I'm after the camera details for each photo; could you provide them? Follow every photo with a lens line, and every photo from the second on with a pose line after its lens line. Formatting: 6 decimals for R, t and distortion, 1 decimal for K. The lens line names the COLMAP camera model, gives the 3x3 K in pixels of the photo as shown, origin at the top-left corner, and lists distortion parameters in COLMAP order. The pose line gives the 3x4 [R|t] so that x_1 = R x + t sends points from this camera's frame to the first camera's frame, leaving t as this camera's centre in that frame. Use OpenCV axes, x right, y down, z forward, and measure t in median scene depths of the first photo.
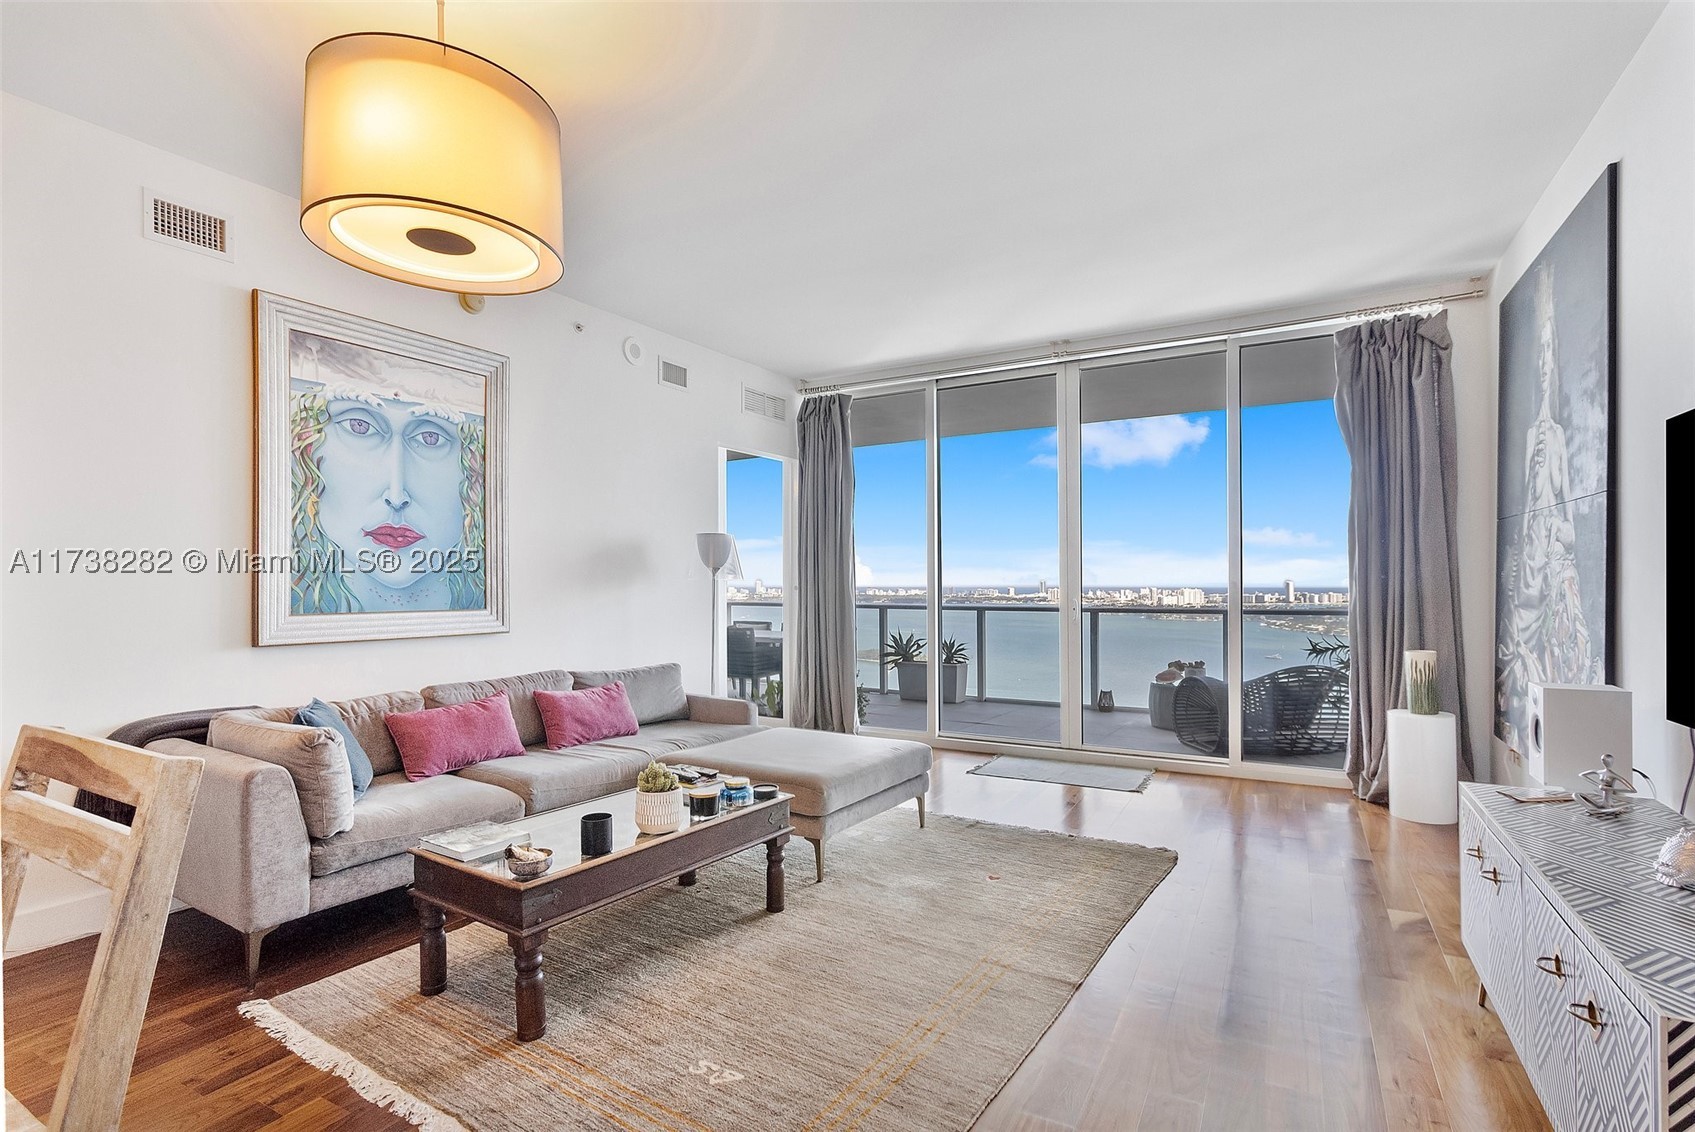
lens RADIAL K [[832.5, 0, 835.7], [0, 832.5, 582.9], [0, 0, 1]] dist [-0.001535, 0.002208]
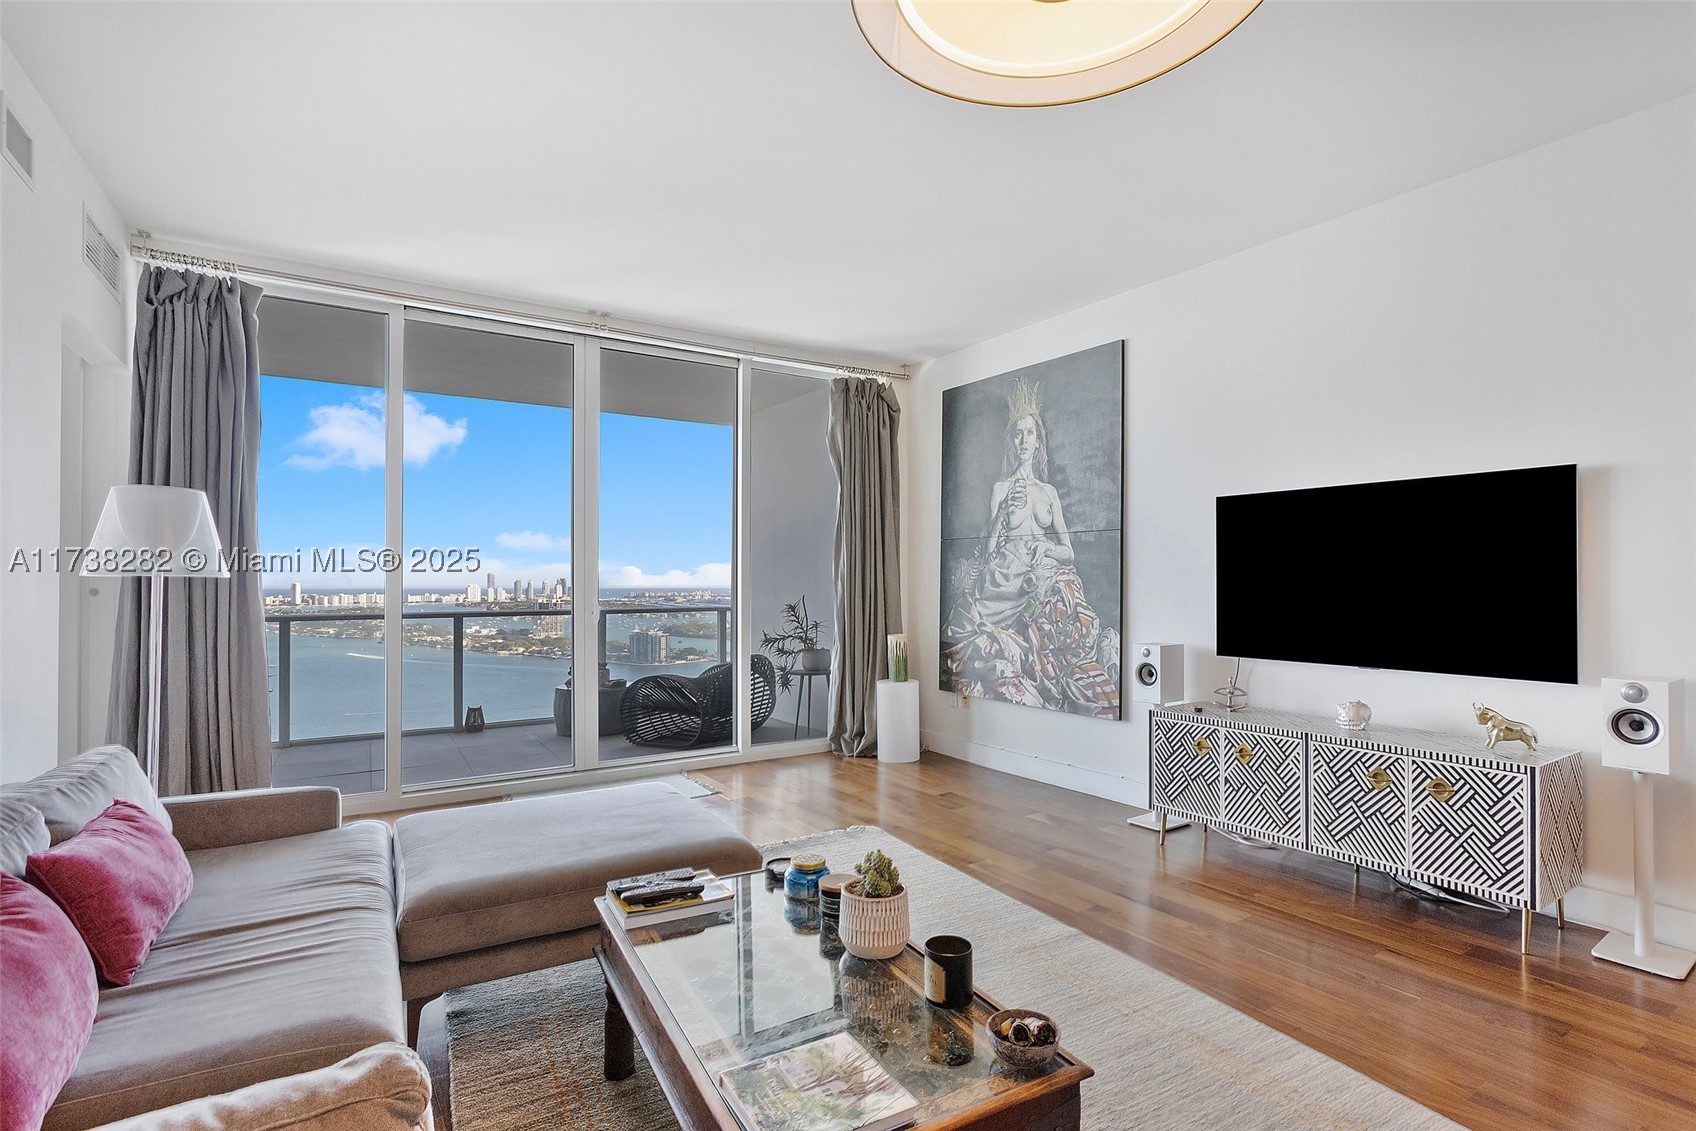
lens RADIAL K [[833.0, 0, 886.1], [0, 833.0, 564.7], [0, 0, 1]] dist [-0.001535, 0.002208]
pose [[0.431684, 0.021590, 0.901767, -0.365036], [-0.000649, 0.999721, -0.023625, 0.001210], [-0.902025, 0.009613, 0.431577, 0.311206]]
